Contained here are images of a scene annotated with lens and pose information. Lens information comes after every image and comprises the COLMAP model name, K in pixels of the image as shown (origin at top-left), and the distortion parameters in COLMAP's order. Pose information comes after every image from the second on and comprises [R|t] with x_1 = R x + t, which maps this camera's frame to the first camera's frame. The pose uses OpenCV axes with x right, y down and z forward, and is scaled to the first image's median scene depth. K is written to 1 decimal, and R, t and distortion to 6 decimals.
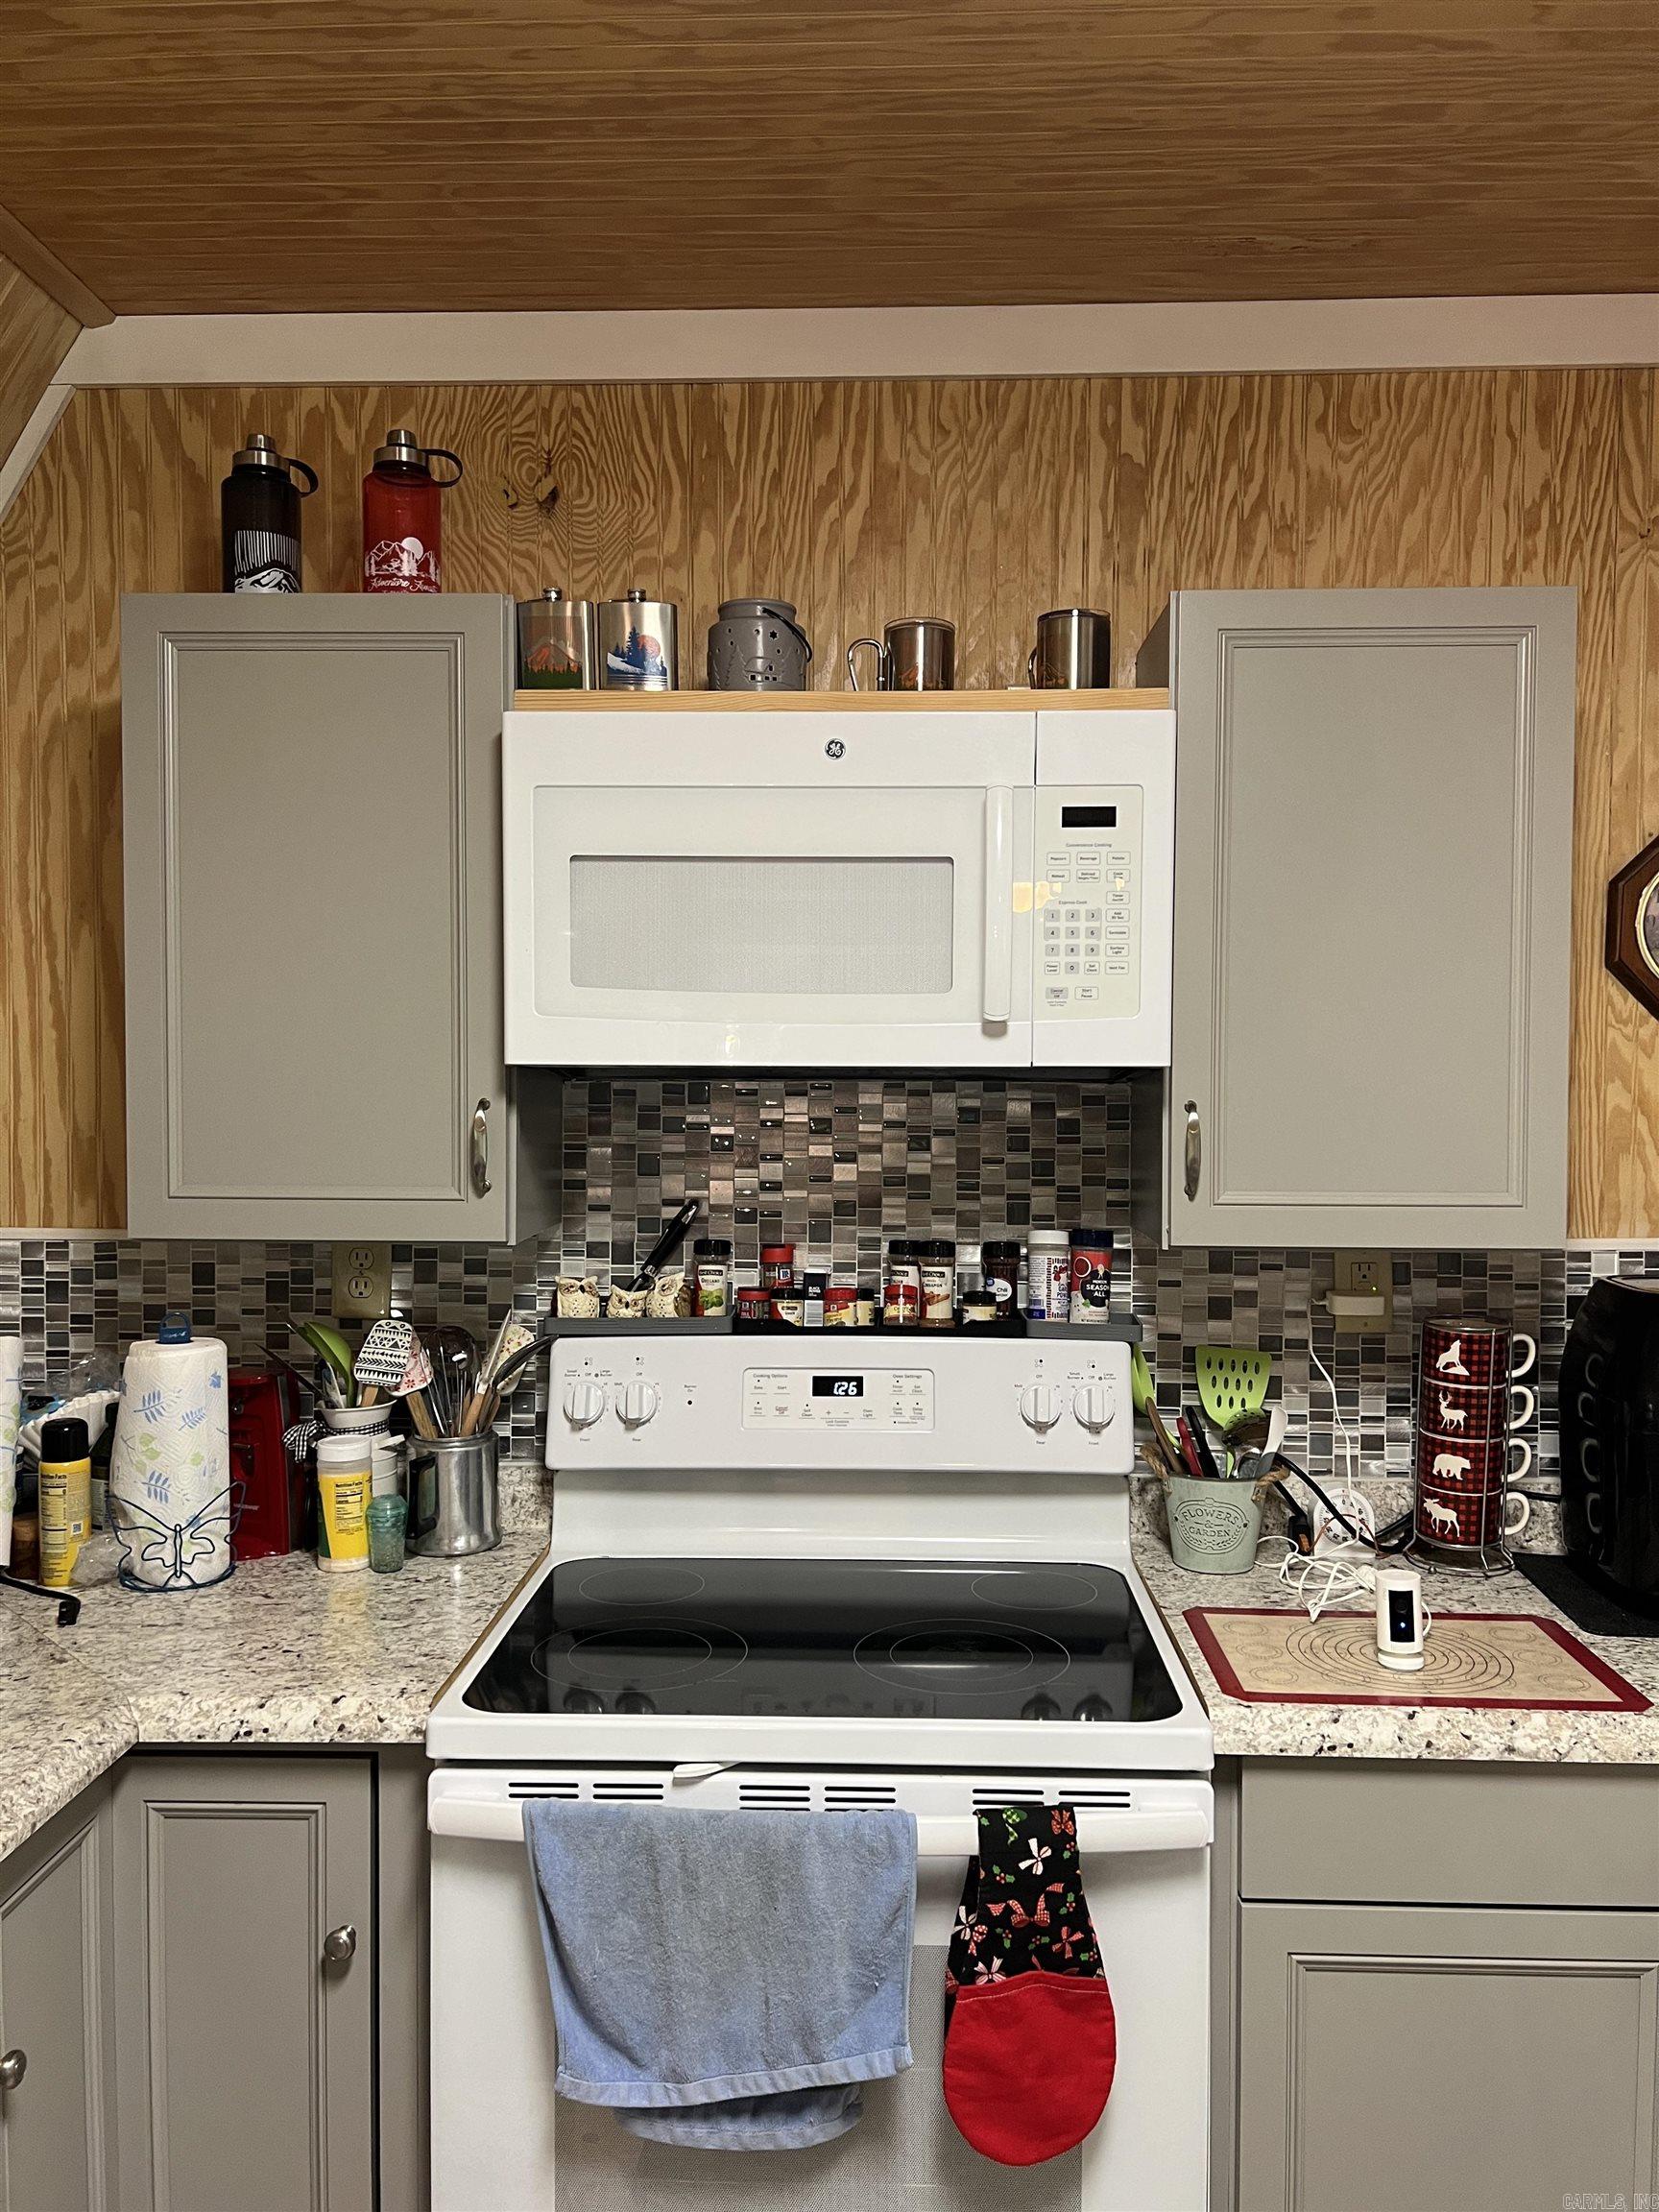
lens RADIAL K [[1653.6, 0, 838.4], [0, 1653.6, 1118.7], [0, 0, 1]] dist [0.053896, -0.064044]
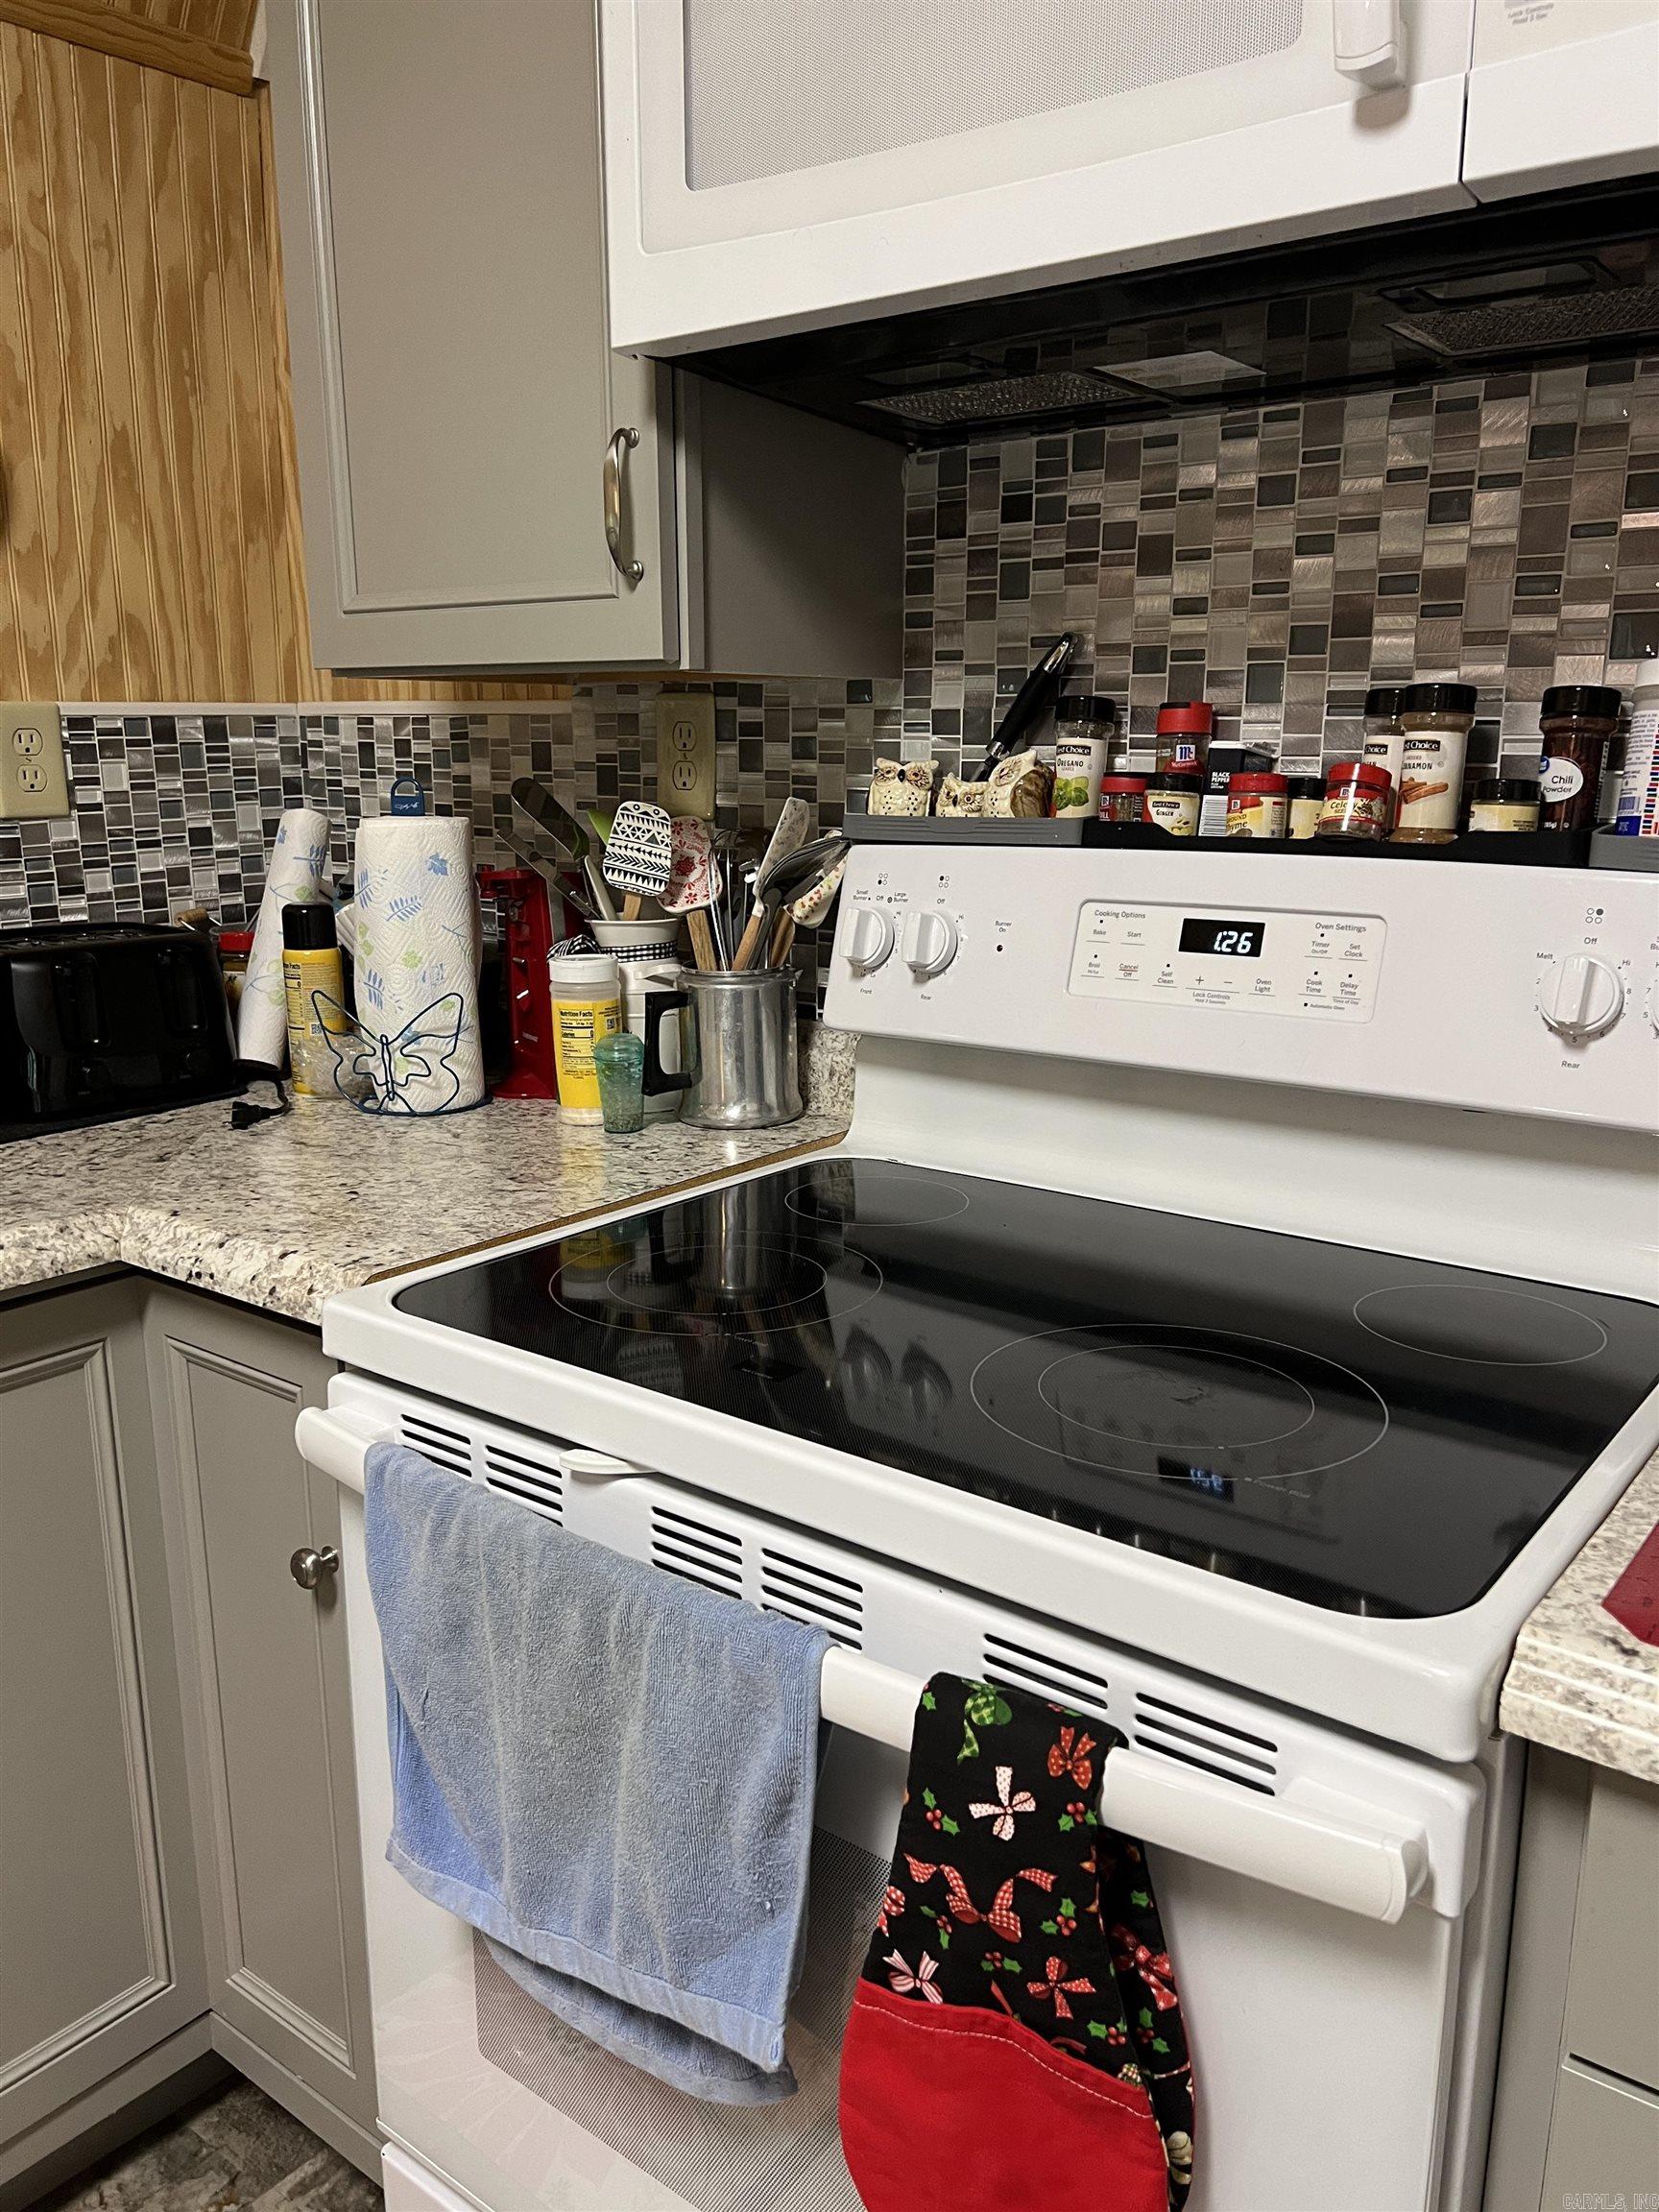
lens RADIAL K [[1653.6, 0, 847.0], [0, 1653.6, 1117.8], [0, 0, 1]] dist [0.053896, -0.064044]
pose [[0.813795, 0.127003, -0.567104, 0.233255], [-0.015739, 0.980287, 0.196949, 0.110636], [0.580938, -0.151350, 0.799752, 0.441281]]
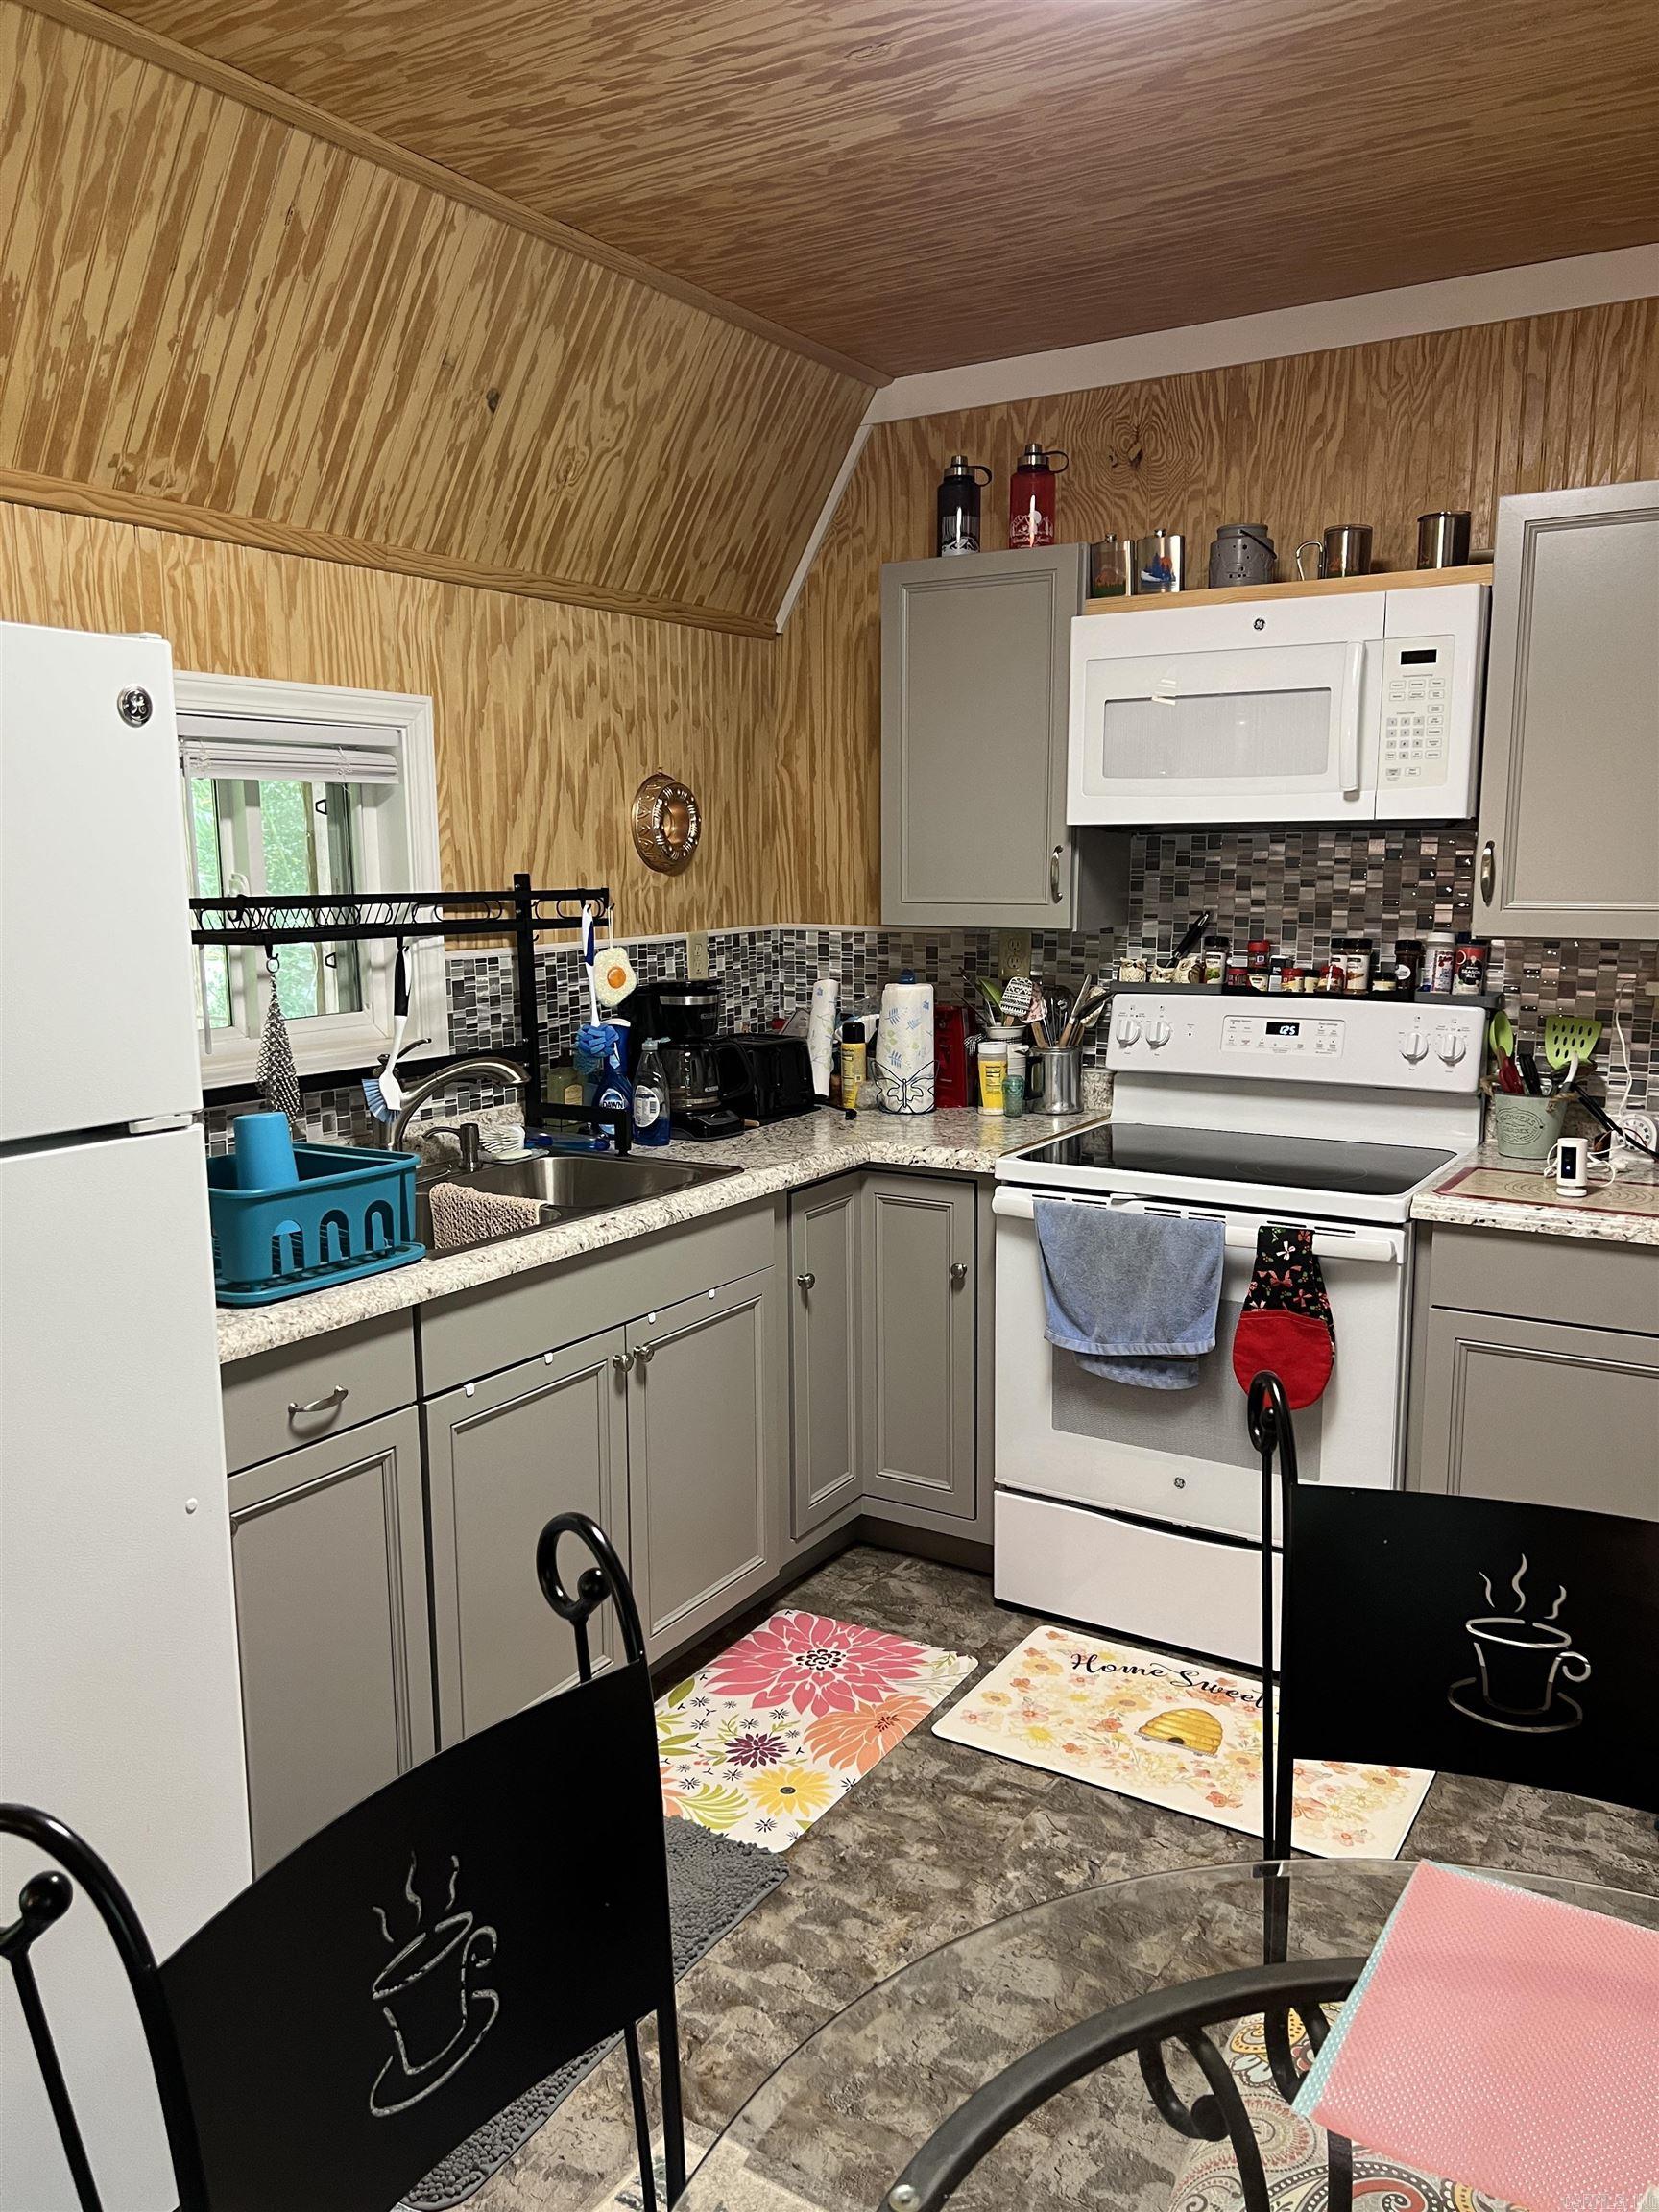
lens RADIAL K [[1653.6, 0, 812.5], [0, 1653.6, 1121.4], [0, 0, 1]] dist [0.053896, -0.064044]
pose [[0.864006, 0.073408, -0.498102, 0.408097], [-0.005356, 0.990598, 0.136700, 0.034934], [0.503454, -0.115441, 0.856276, -0.595470]]
